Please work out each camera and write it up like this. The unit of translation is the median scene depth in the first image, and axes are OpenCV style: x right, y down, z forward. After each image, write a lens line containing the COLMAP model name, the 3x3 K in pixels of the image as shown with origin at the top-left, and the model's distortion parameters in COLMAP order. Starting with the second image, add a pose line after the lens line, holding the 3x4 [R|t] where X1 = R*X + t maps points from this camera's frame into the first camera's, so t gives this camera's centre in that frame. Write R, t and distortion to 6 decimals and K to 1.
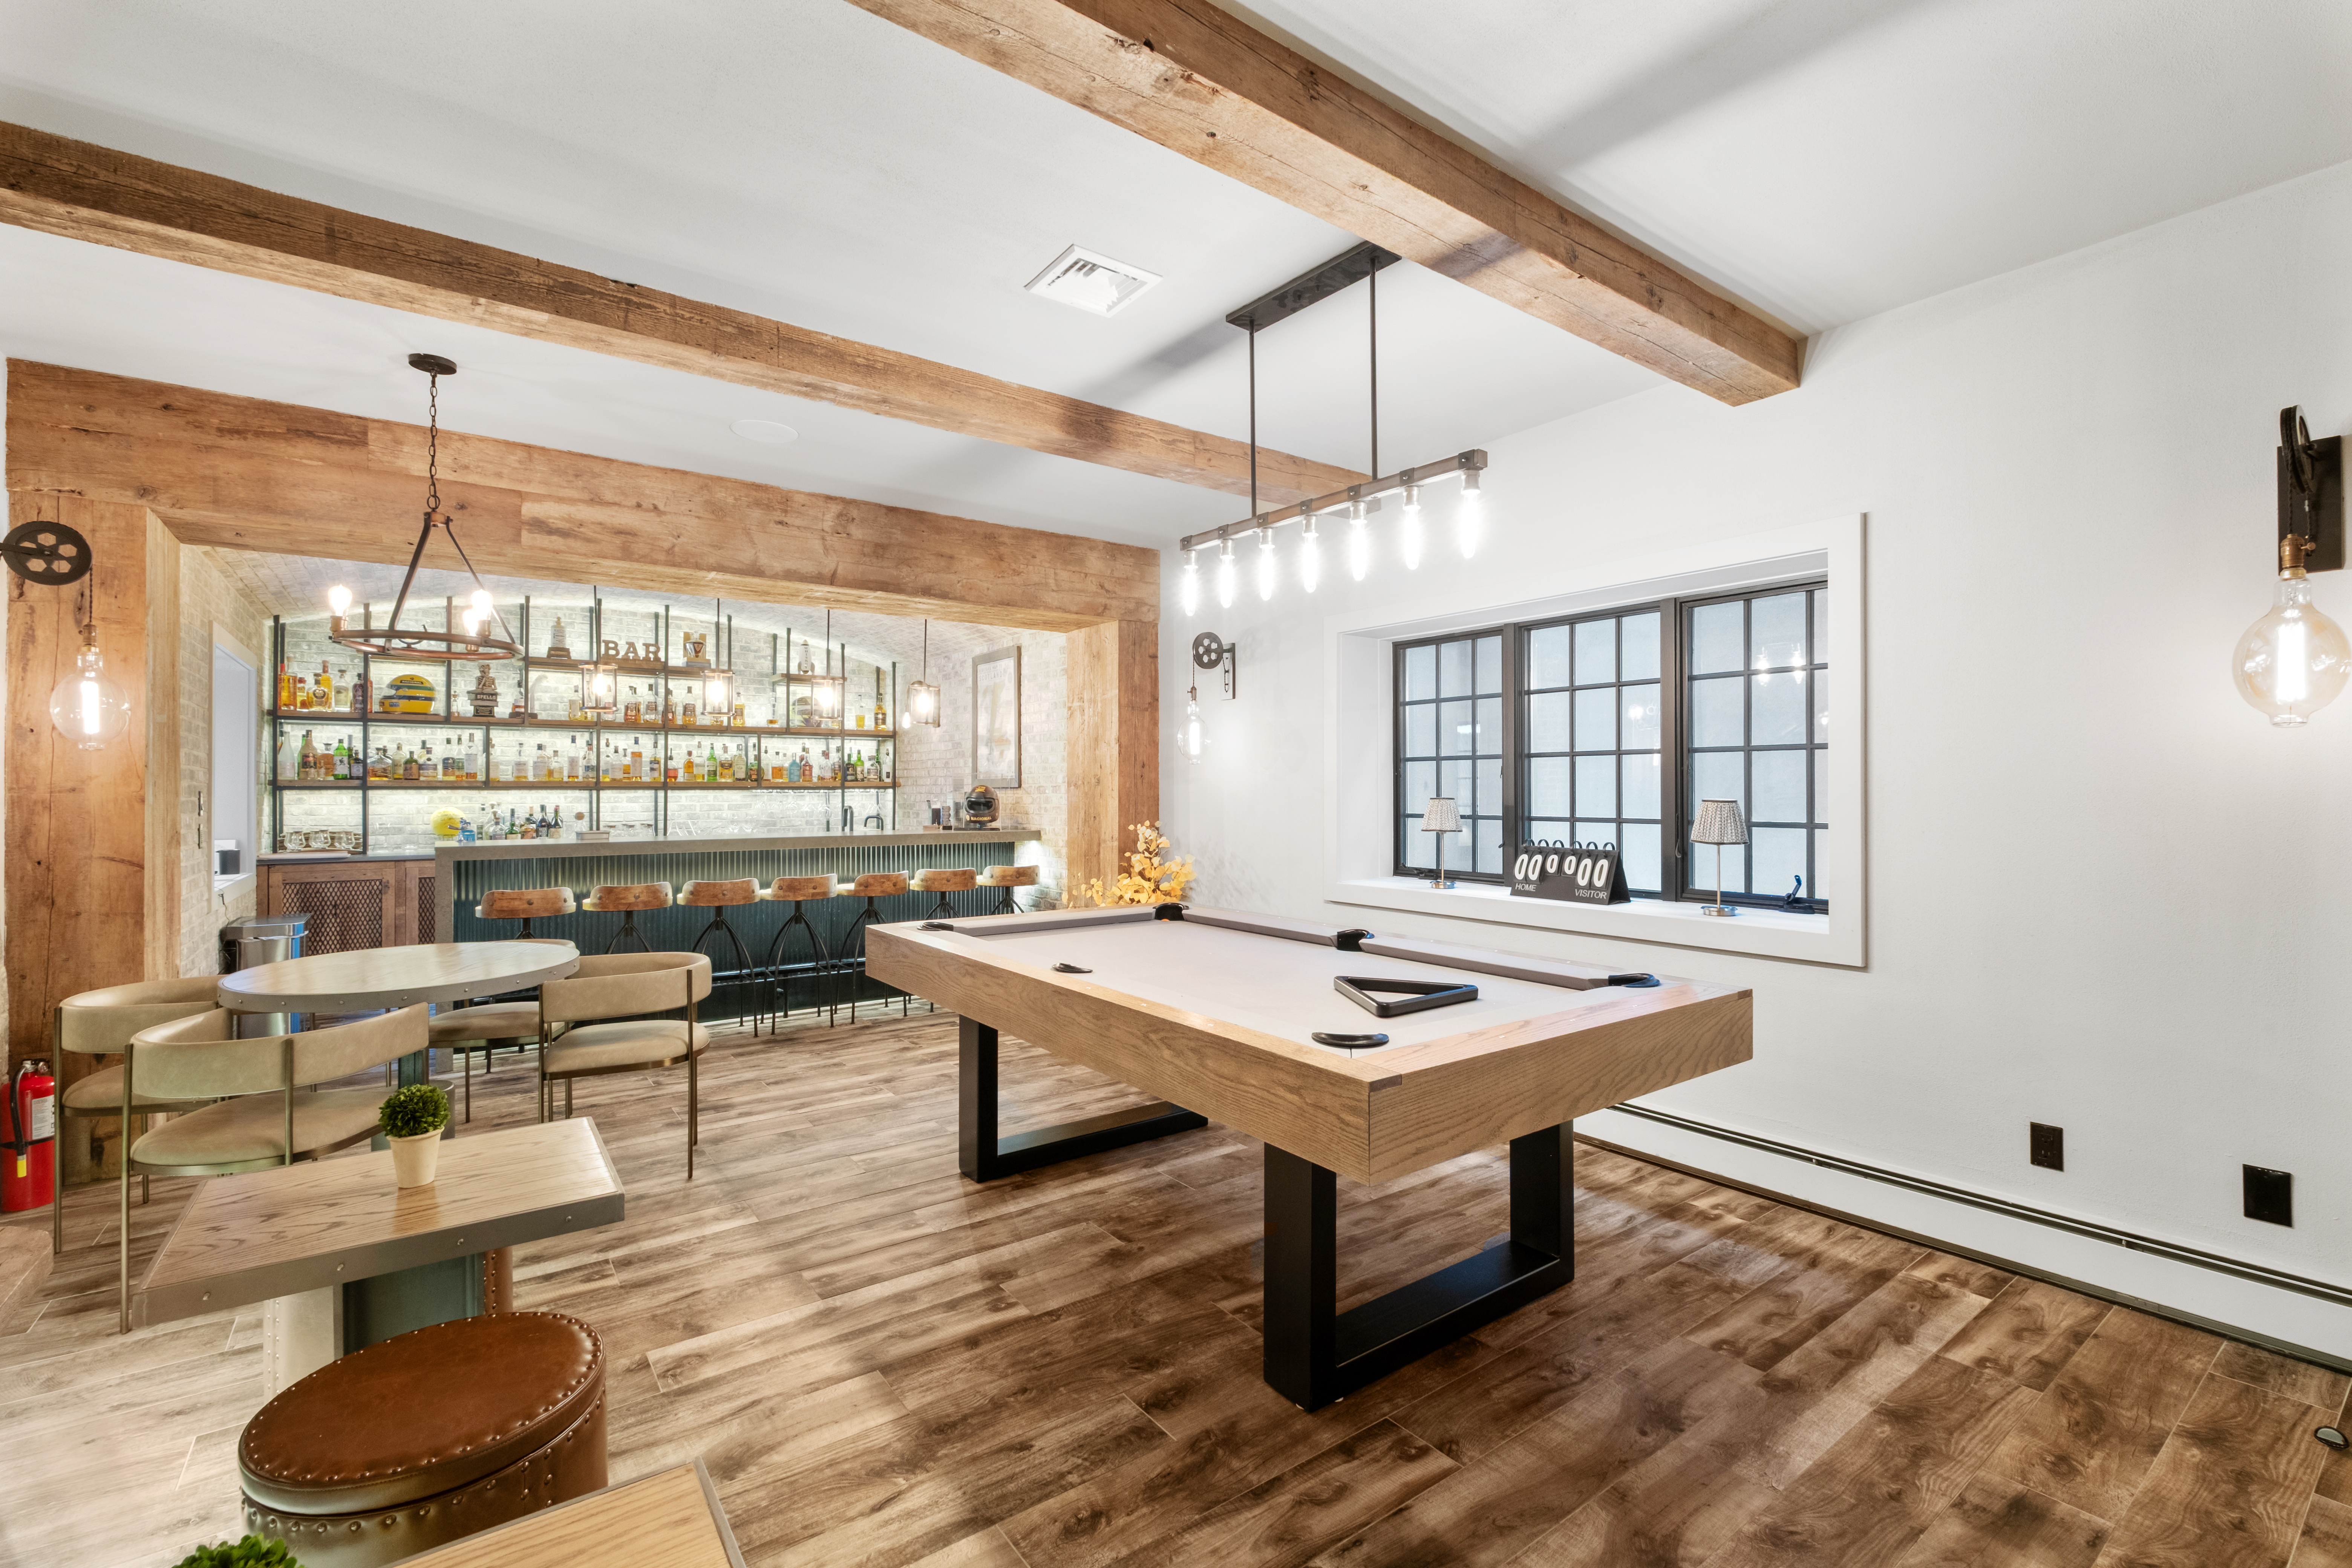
lens RADIAL K [[1028.4, 0, 1182.9], [0, 1028.4, 785.5], [0, 0, 1]] dist [0.000281, -0.001025]
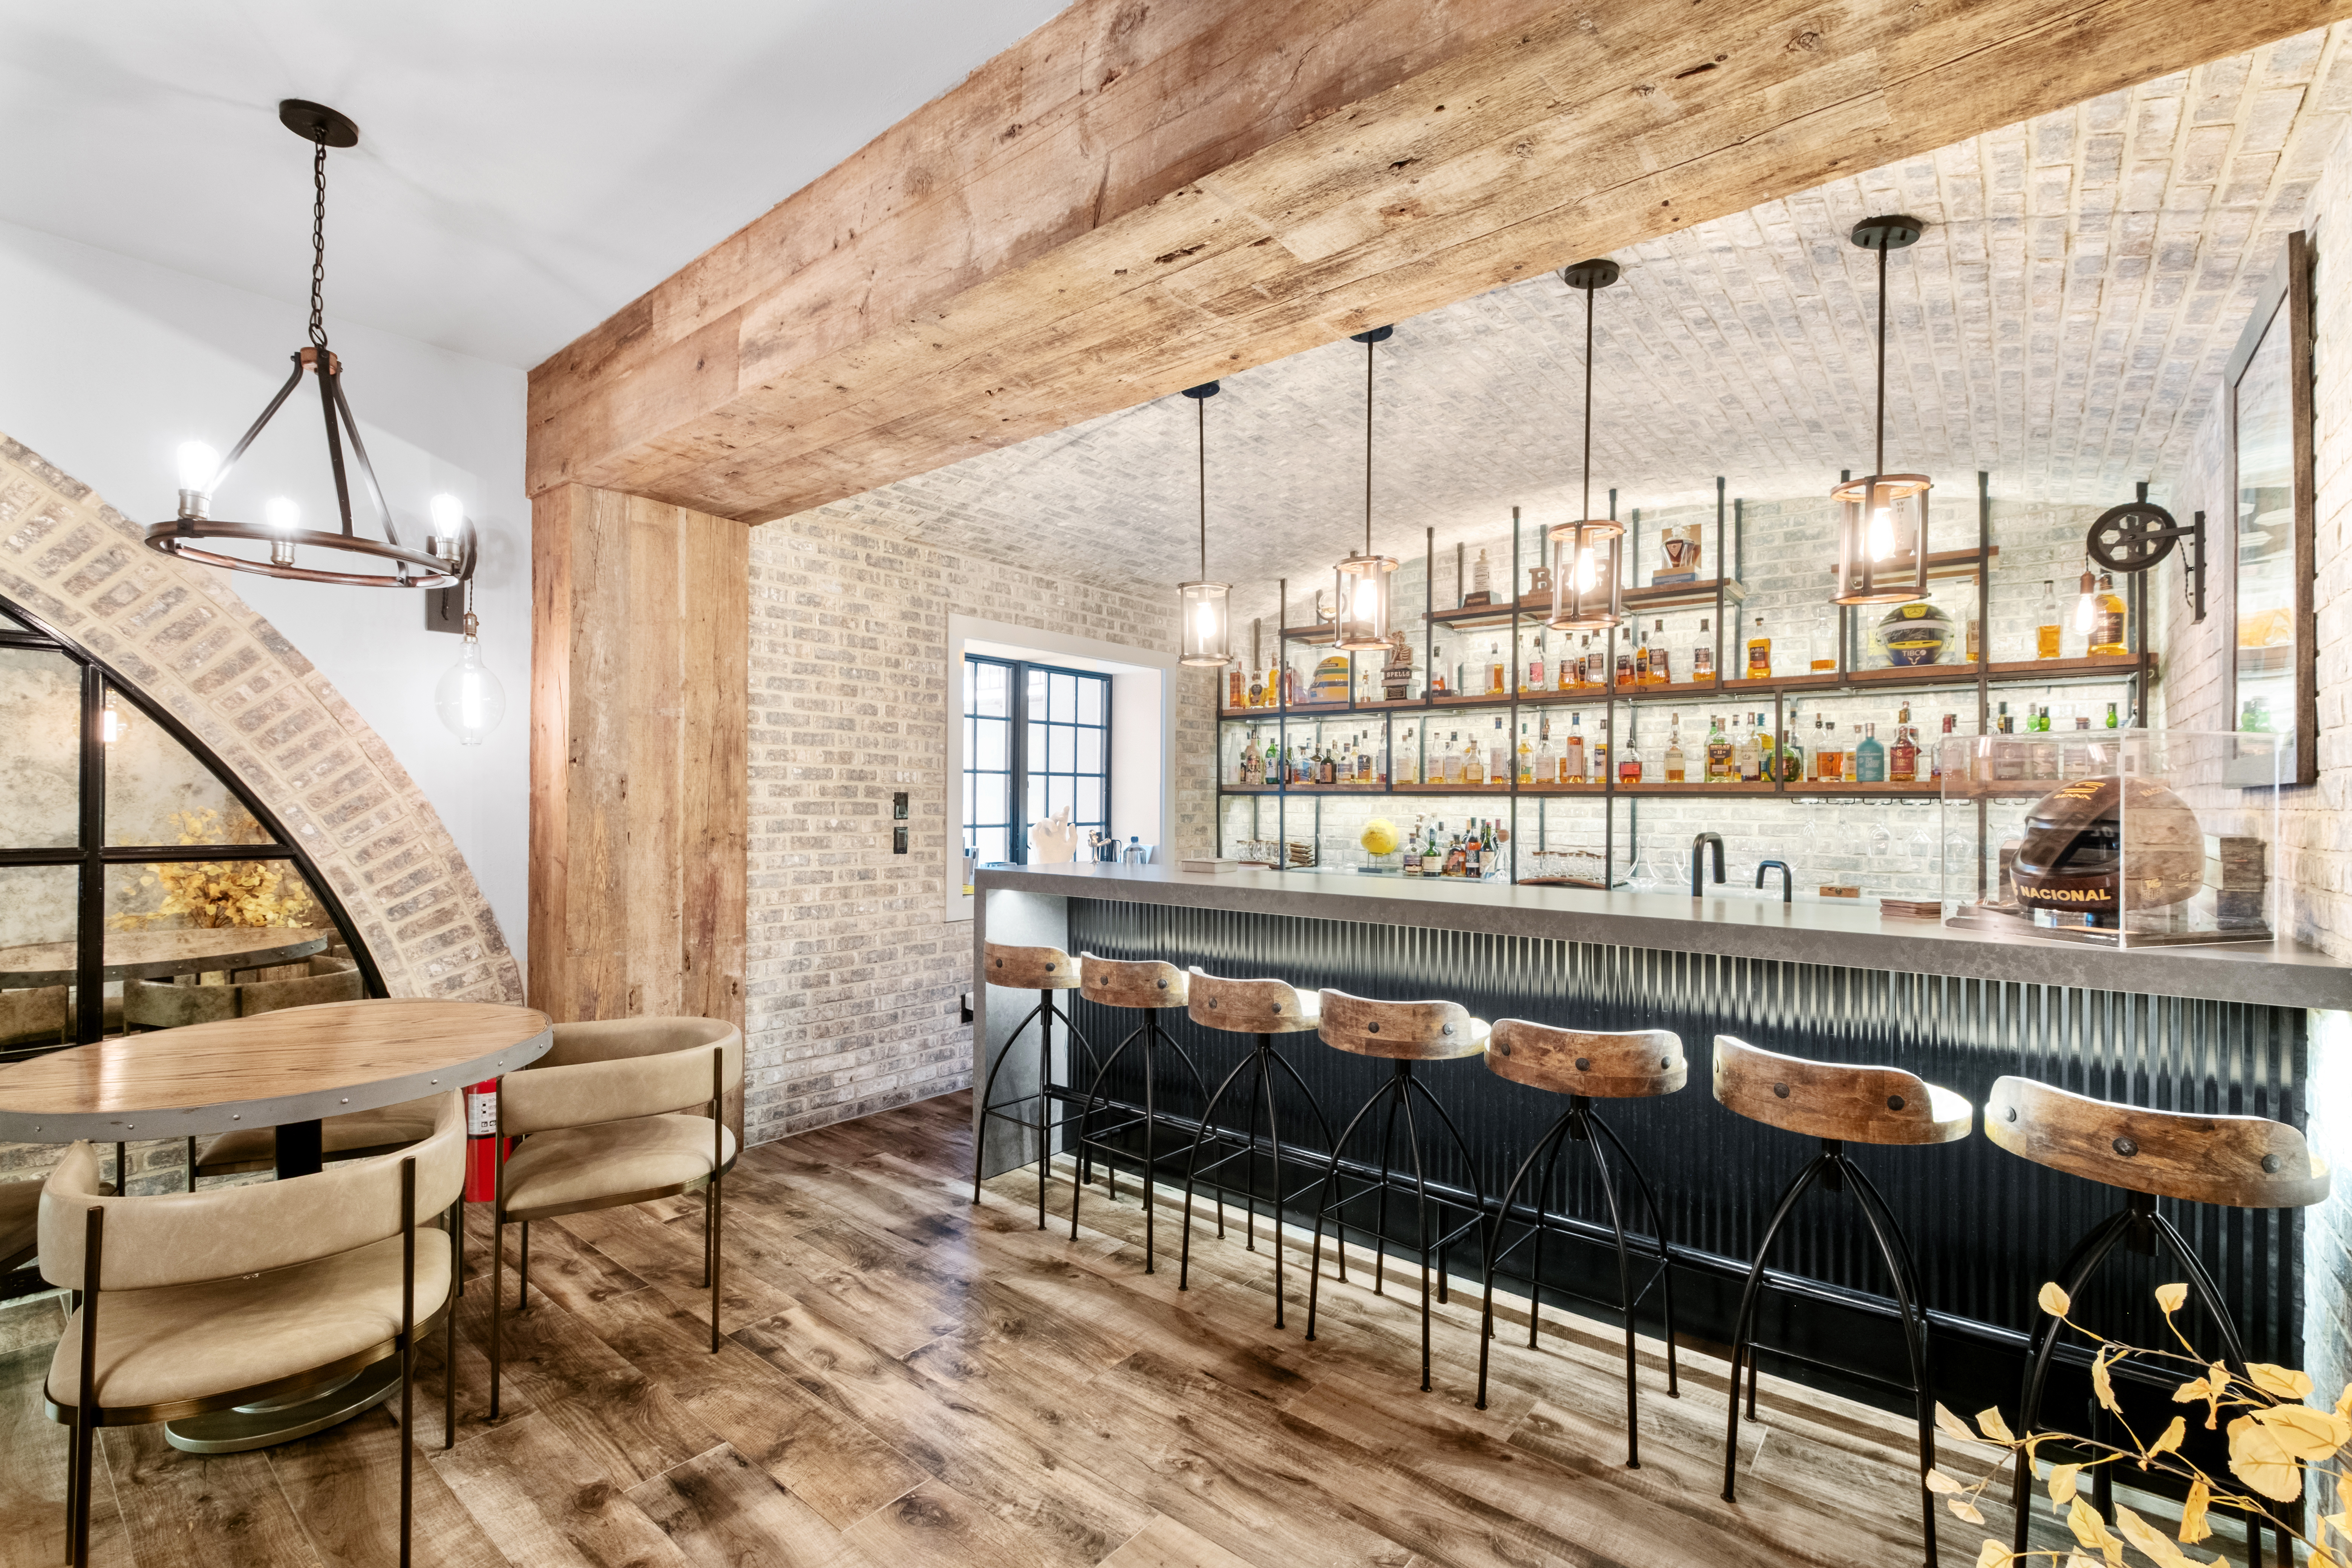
lens RADIAL K [[1028.4, 0, 1175.7], [0, 1028.4, 795.8], [0, 0, 1]] dist [0.000281, -0.001025]
pose [[0.257271, -0.000306, -0.966339, 0.014315], [-0.004371, 0.999989, -0.001481, 0.005609], [0.966329, 0.004605, 0.257267, 0.644940]]
